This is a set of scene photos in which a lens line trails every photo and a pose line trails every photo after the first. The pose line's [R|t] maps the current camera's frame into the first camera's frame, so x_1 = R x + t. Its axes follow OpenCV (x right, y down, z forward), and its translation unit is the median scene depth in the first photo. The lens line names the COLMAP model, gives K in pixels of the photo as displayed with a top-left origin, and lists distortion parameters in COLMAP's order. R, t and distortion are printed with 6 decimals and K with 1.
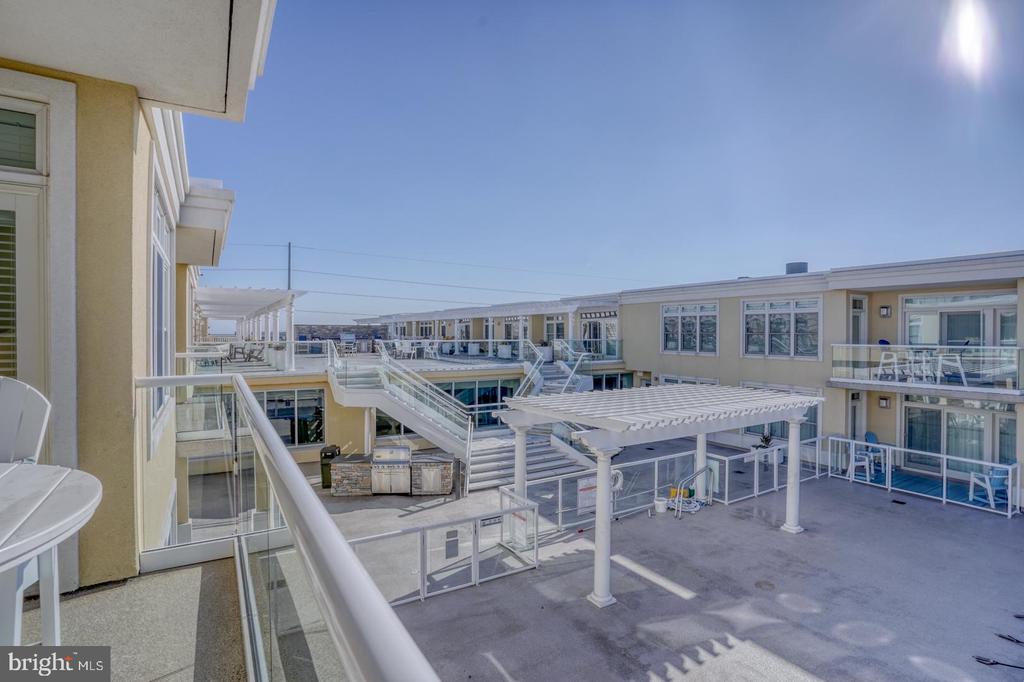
lens RADIAL K [[505.3, 0, 511.0], [0, 505.3, 338.0], [0, 0, 1]] dist [-0.084285, 0.037190]
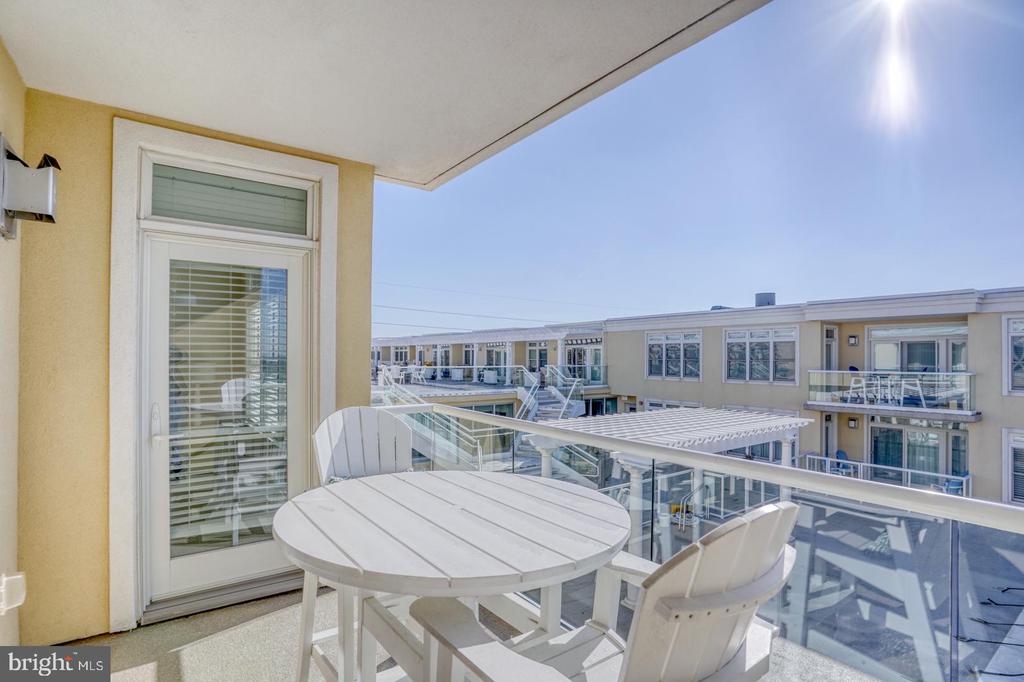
lens RADIAL K [[507.4, 0, 506.8], [0, 507.4, 355.2], [0, 0, 1]] dist [-0.110478, 0.051282]
pose [[0.997521, 0.001719, 0.070343, -0.091246], [-0.000727, 0.999900, -0.014124, -0.005289], [-0.070360, 0.014038, 0.997423, -0.042675]]
